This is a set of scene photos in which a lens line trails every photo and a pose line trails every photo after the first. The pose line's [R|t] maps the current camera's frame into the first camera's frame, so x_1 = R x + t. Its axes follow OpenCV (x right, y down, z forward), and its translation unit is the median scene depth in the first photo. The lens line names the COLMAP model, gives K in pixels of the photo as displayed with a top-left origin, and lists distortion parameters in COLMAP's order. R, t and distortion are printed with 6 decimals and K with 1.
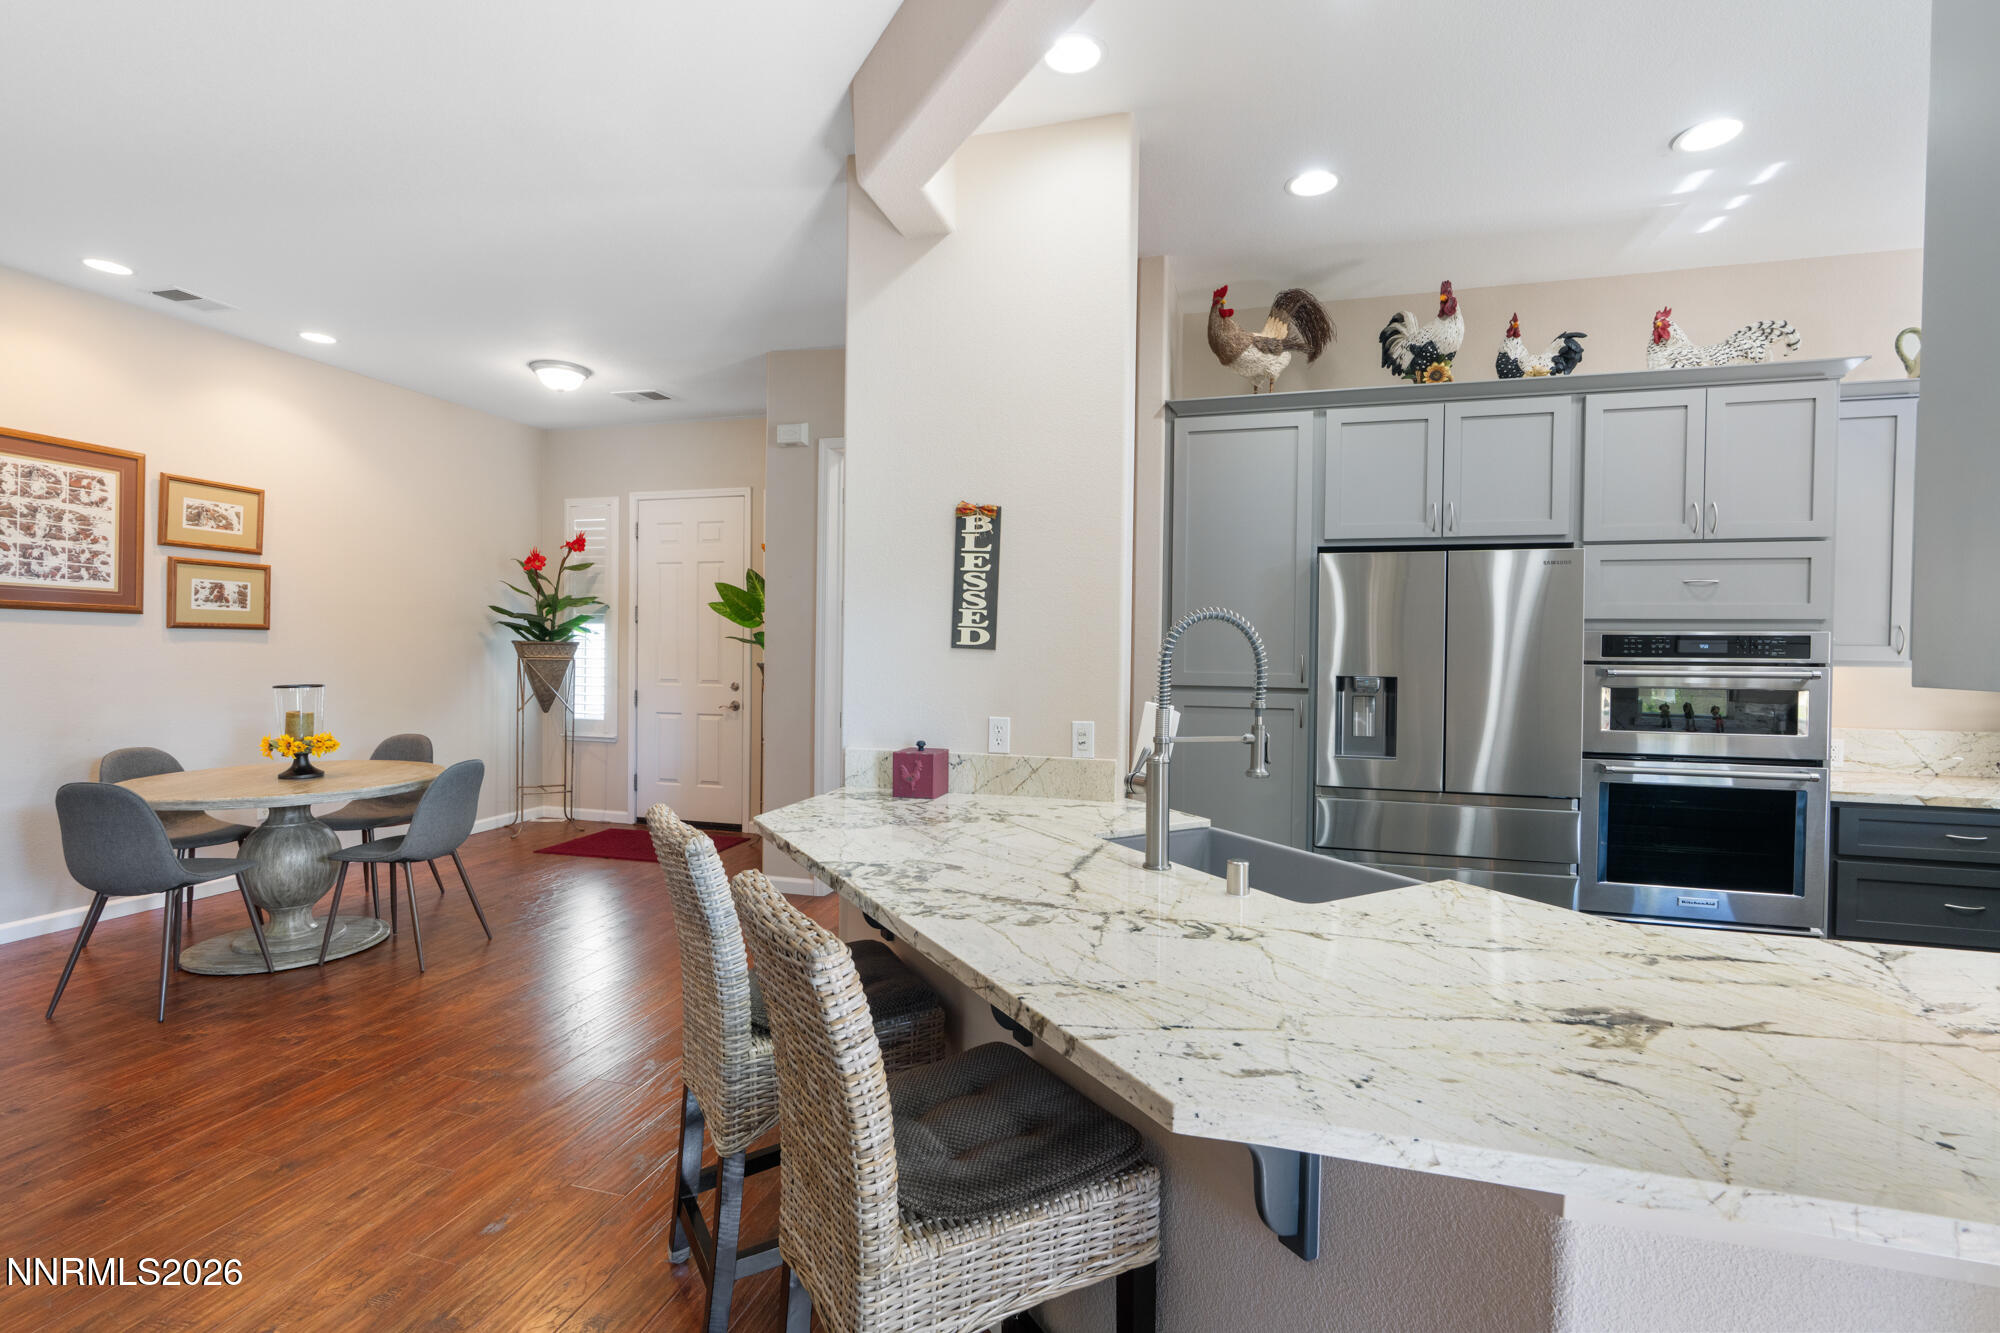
lens RADIAL K [[898.1, 0, 1003.8], [0, 898.1, 660.0], [0, 0, 1]] dist [-0.004342, 0.002405]
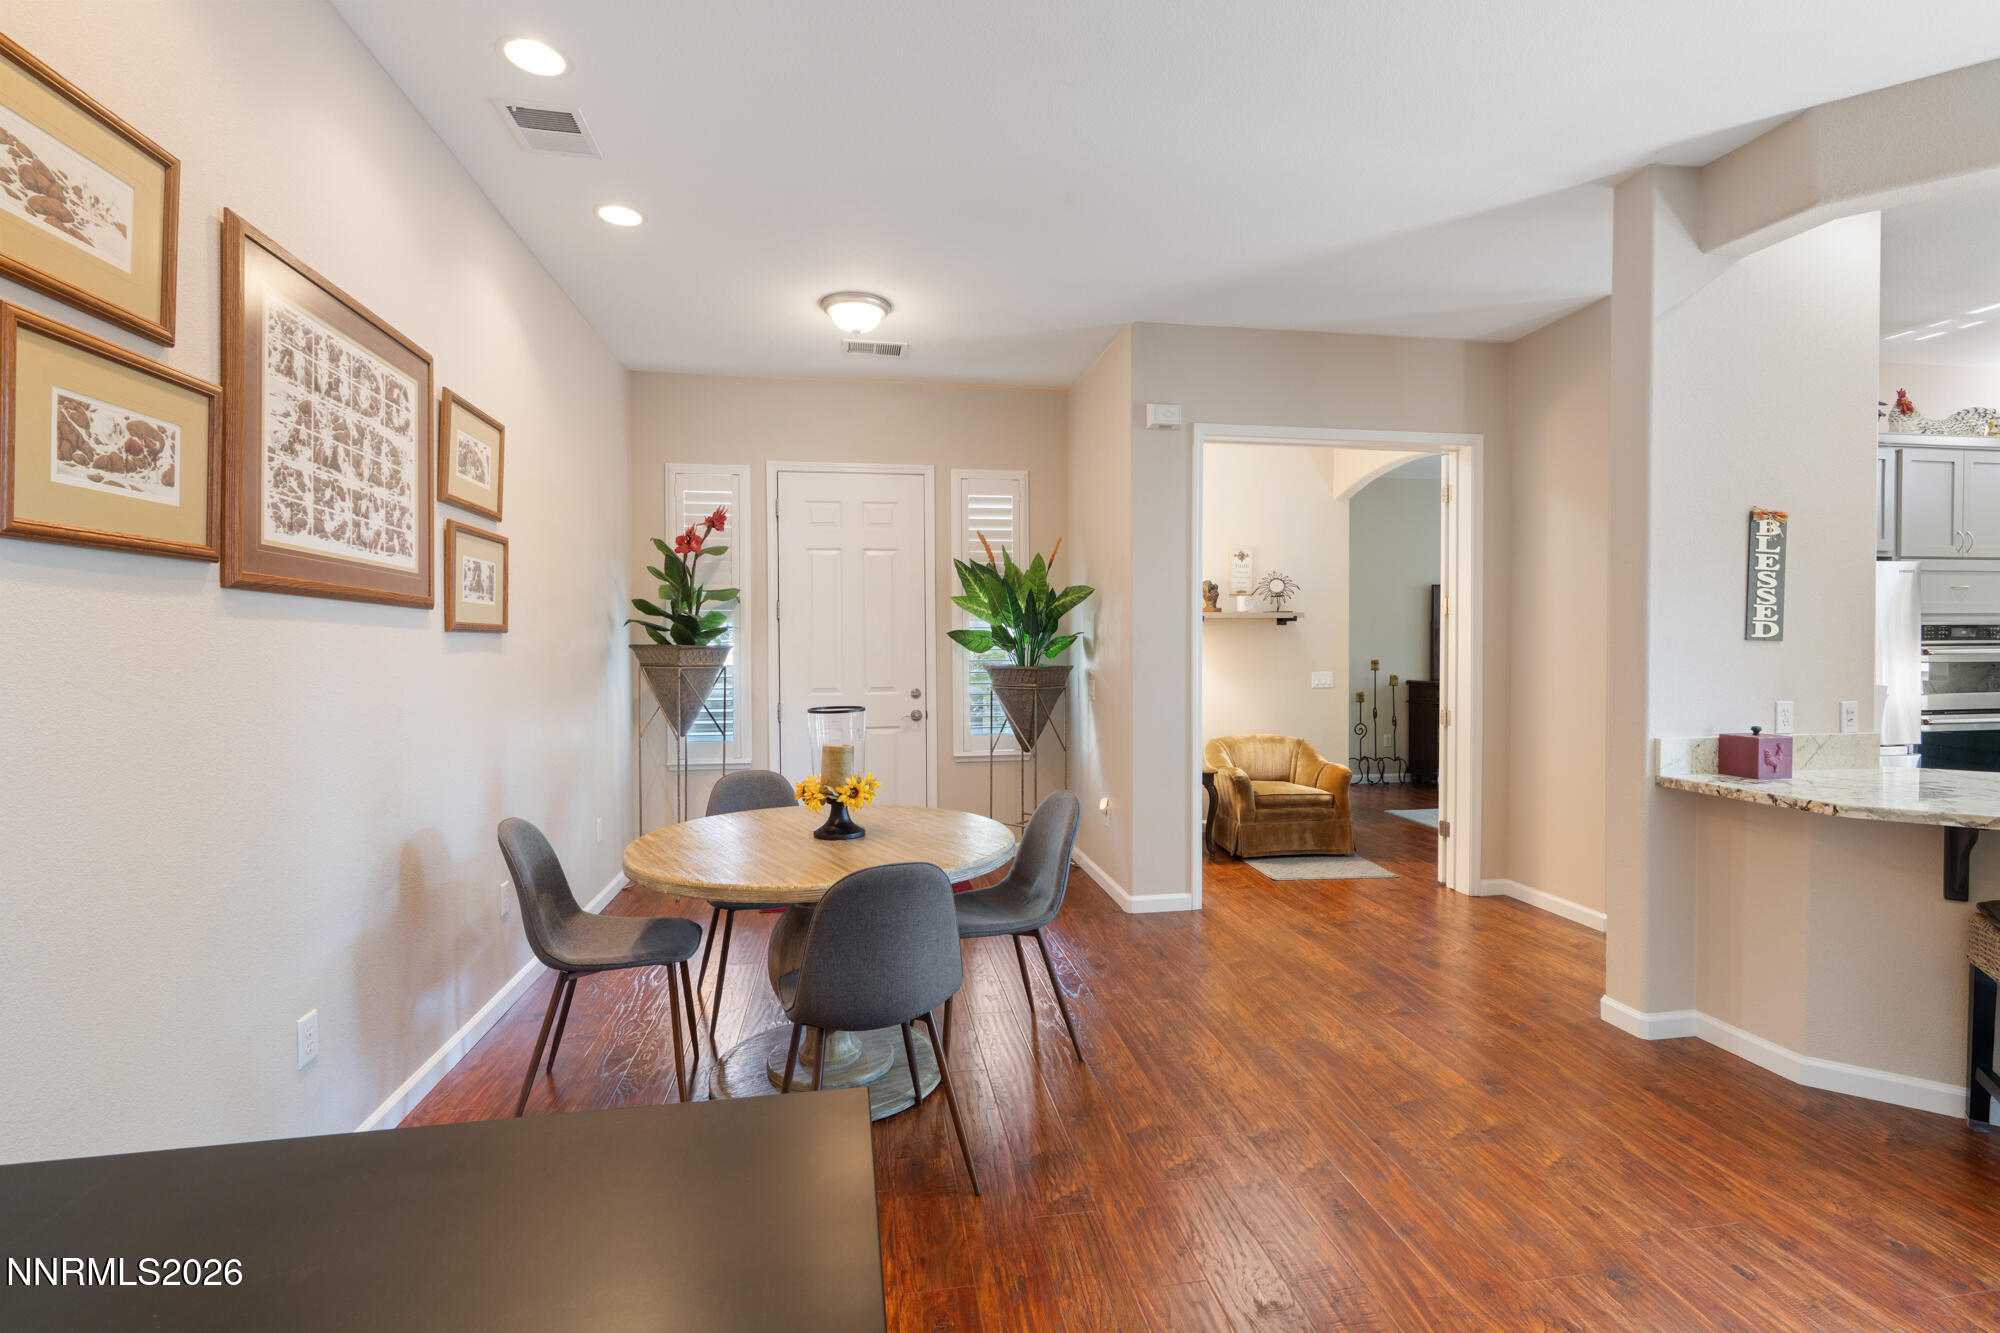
lens RADIAL K [[898.1, 0, 1002.1], [0, 898.1, 659.1], [0, 0, 1]] dist [-0.004342, 0.002405]
pose [[0.906157, -0.022729, 0.422330, -1.338264], [0.021703, 0.999738, 0.007236, -0.018126], [-0.422384, 0.002609, 0.906413, 0.396931]]
